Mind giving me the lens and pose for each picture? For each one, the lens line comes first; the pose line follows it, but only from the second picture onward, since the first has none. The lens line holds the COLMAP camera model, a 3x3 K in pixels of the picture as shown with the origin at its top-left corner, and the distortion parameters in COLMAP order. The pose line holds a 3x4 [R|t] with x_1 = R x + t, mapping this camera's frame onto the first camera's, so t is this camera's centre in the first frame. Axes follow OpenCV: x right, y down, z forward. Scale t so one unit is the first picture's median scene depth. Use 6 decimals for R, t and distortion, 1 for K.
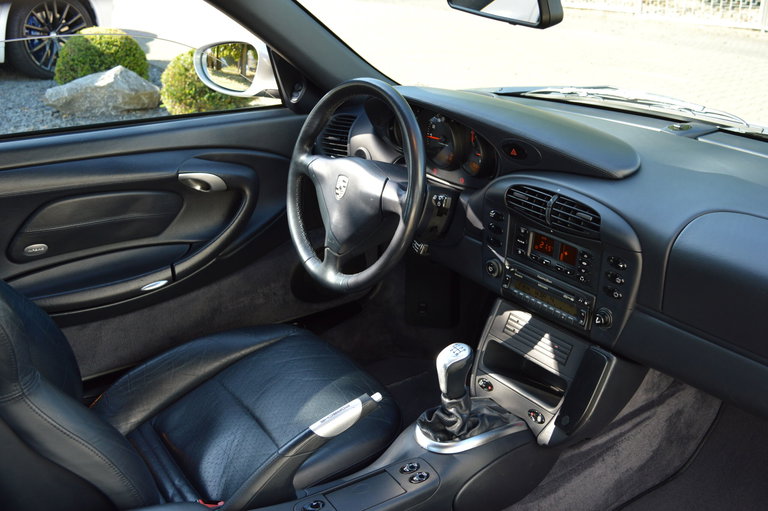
lens RADIAL K [[768.4, 0, 384.8], [0, 768.4, 255.6], [0, 0, 1]] dist [-0.082360, 0.000000]
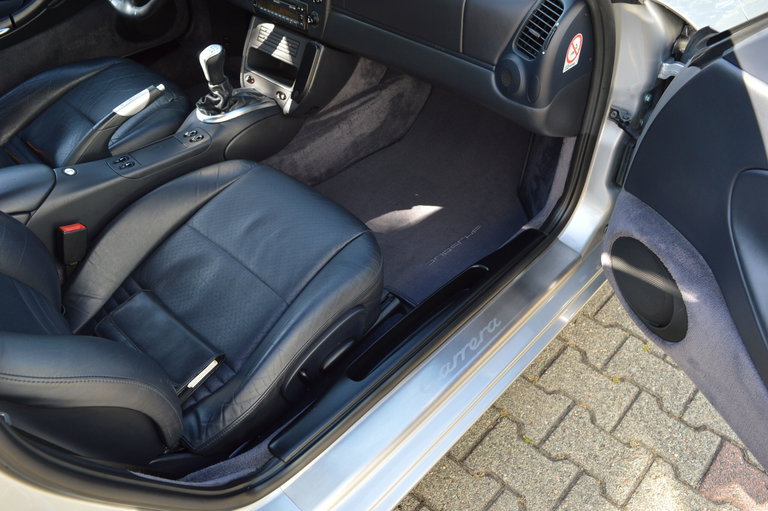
lens RADIAL K [[623.2, 0, 382.4], [0, 623.2, 256.8], [0, 0, 1]] dist [-0.080259, -0.005217]
pose [[0.981627, -0.118847, 0.149280, 0.168923], [0.059263, 0.933545, 0.353527, 0.088601], [-0.181375, -0.338185, 0.923436, -0.223549]]
